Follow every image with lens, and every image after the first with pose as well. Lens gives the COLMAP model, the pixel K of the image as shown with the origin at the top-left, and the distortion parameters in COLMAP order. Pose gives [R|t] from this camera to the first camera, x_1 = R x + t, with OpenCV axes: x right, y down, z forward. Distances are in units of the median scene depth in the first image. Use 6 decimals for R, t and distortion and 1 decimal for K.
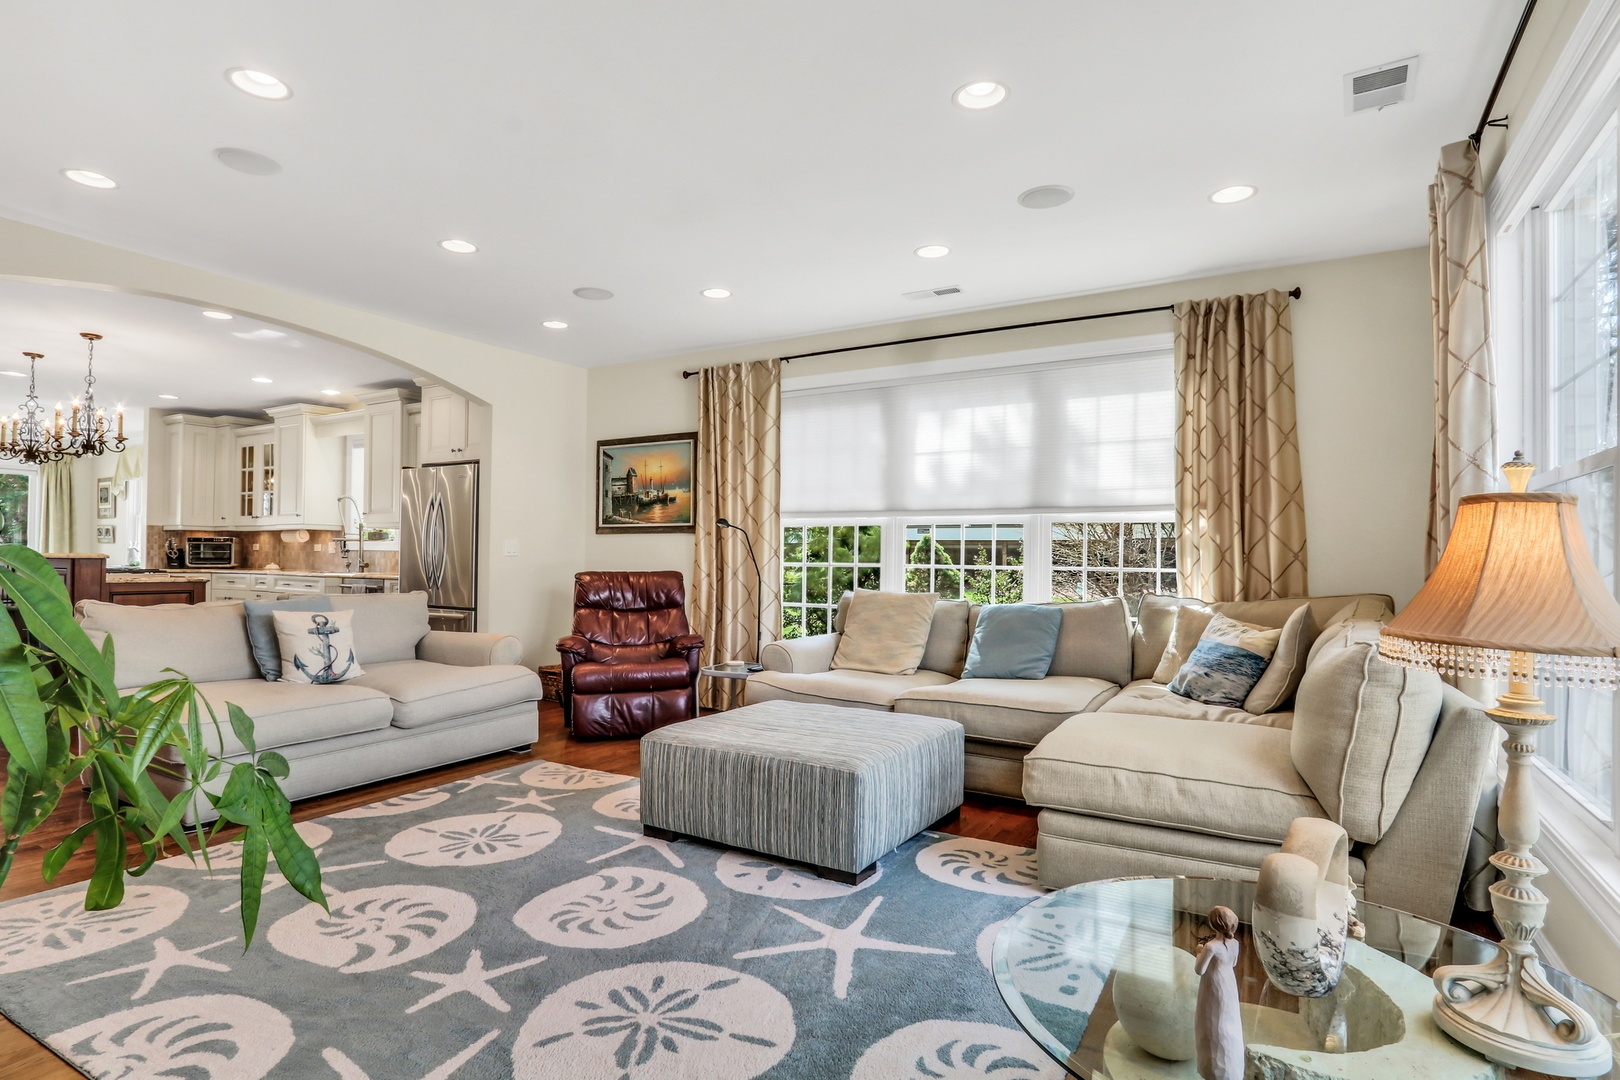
lens RADIAL K [[838.4, 0, 803.3], [0, 838.4, 546.9], [0, 0, 1]] dist [-0.014373, 0.001493]
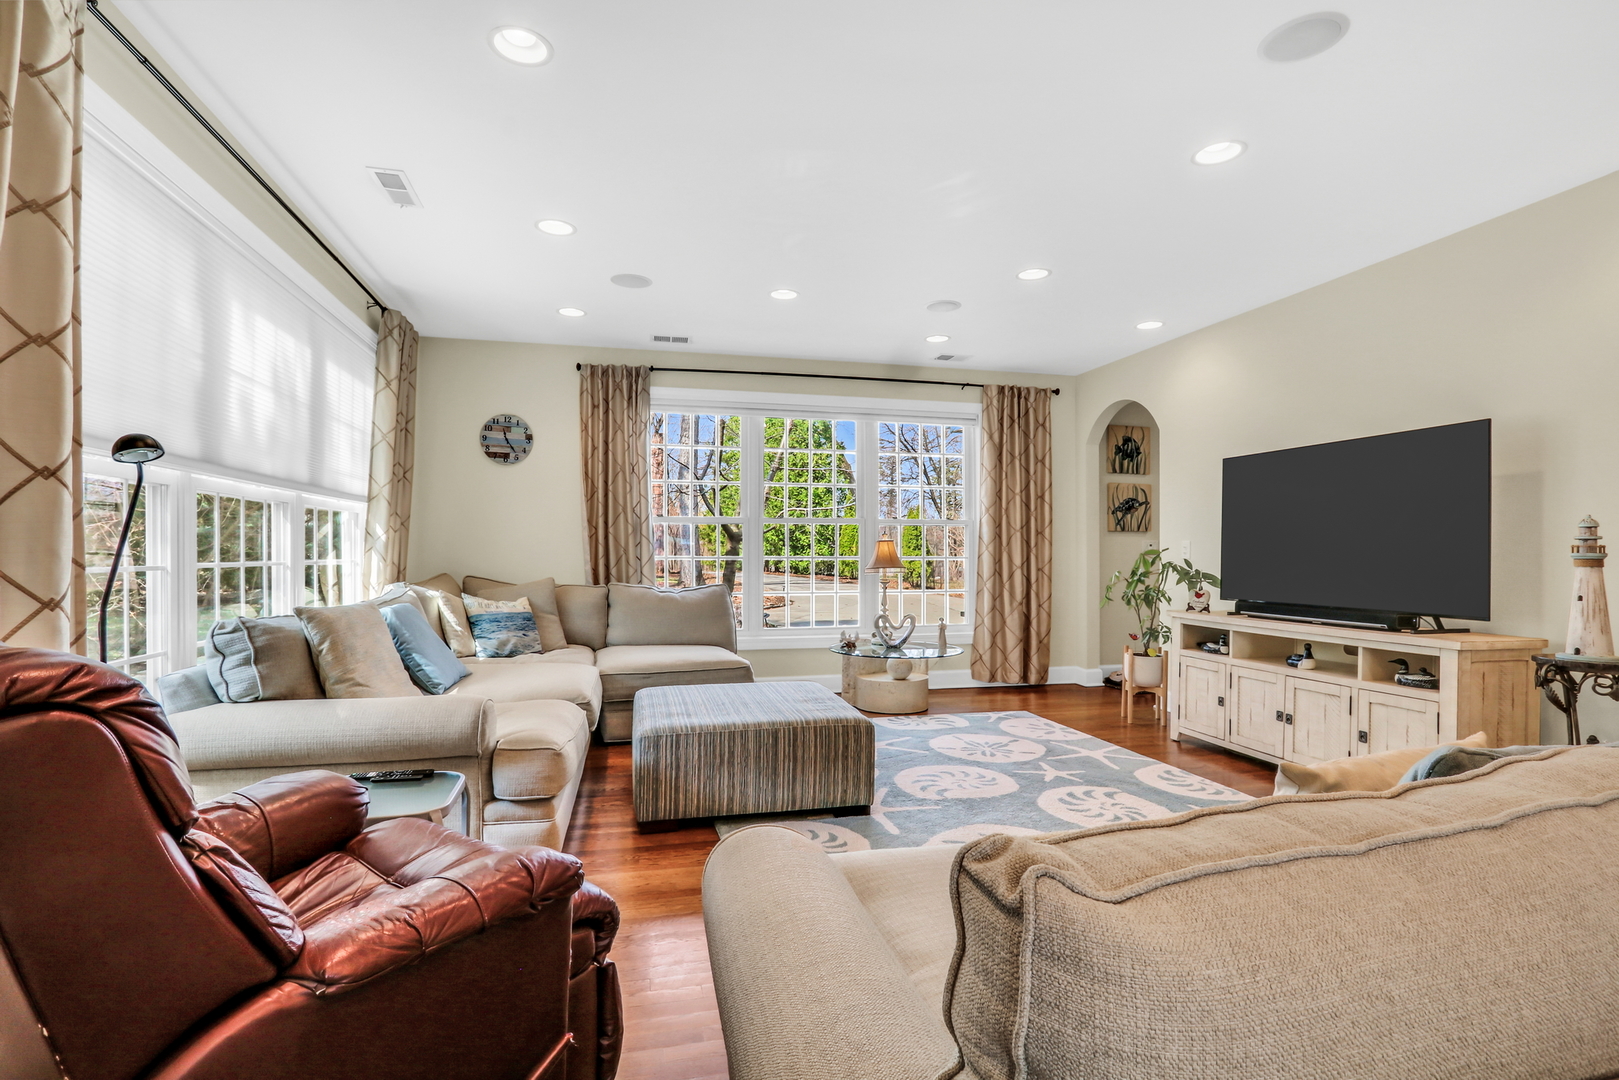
lens RADIAL K [[745.6, 0, 809.5], [0, 745.6, 540.0], [0, 0, 1]] dist [-0.001130, -0.000087]
pose [[-0.697086, 0.000115, 0.716987, -1.187517], [-0.019707, 0.999619, -0.019320, 0.017174], [-0.716717, -0.027597, -0.696818, 2.502161]]
